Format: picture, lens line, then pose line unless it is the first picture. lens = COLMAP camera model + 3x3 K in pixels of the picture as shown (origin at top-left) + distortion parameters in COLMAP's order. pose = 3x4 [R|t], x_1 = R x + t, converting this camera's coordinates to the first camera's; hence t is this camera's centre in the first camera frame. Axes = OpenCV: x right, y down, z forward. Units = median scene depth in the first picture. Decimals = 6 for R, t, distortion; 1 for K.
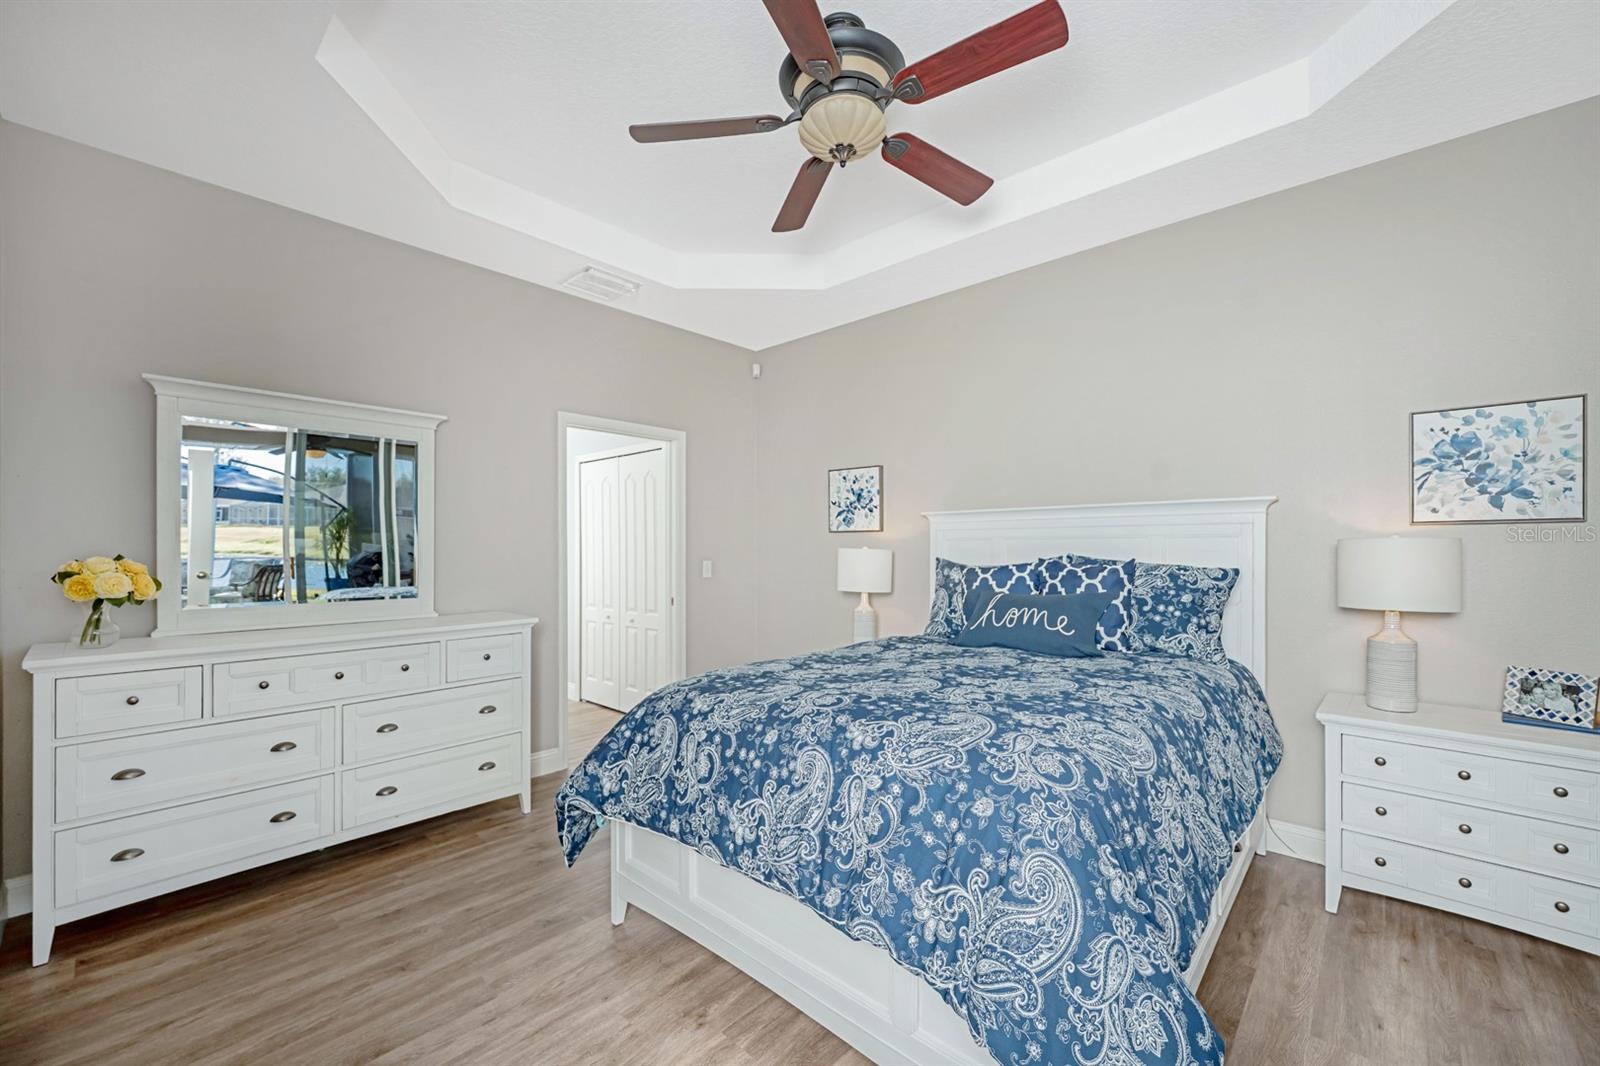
lens RADIAL K [[652.0, 0, 803.1], [0, 652.0, 555.8], [0, 0, 1]] dist [0.002212, 0.000118]
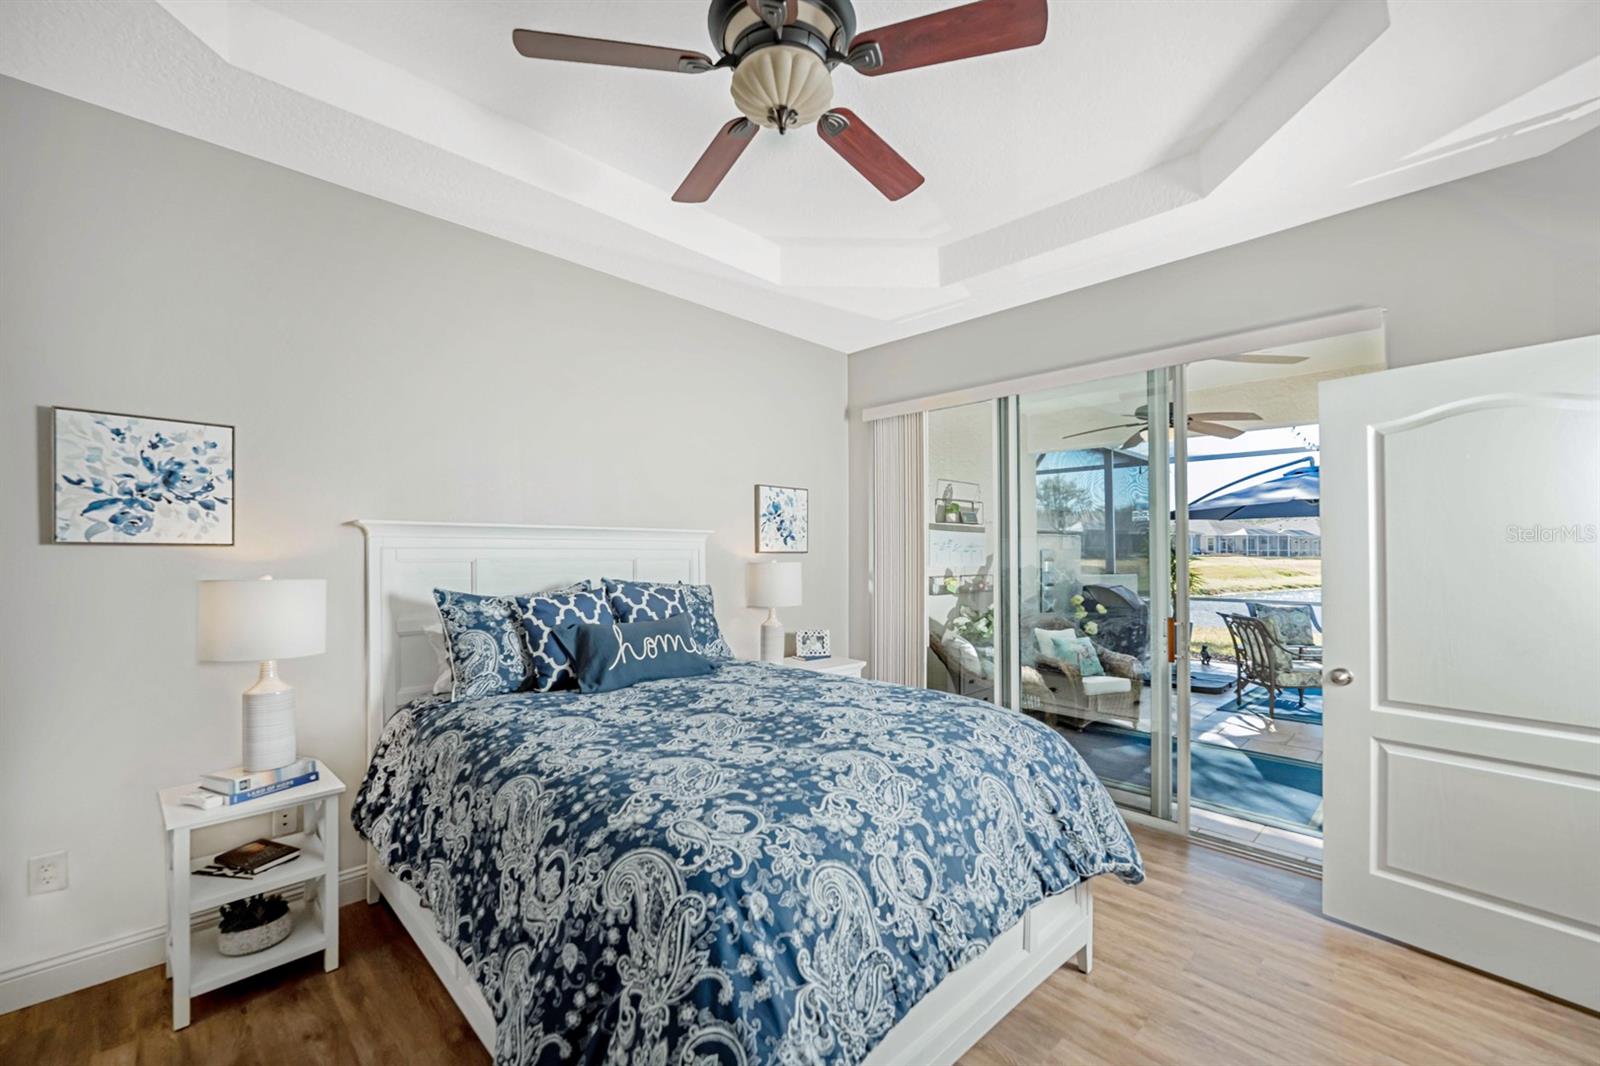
lens RADIAL K [[652.0, 0, 803.1], [0, 652.0, 555.8], [0, 0, 1]] dist [0.002212, 0.000118]
pose [[0.040084, -0.003097, 0.999192, -0.698518], [0.007627, 0.999967, 0.002793, -0.045197], [-0.999167, 0.007509, 0.040106, 0.832480]]
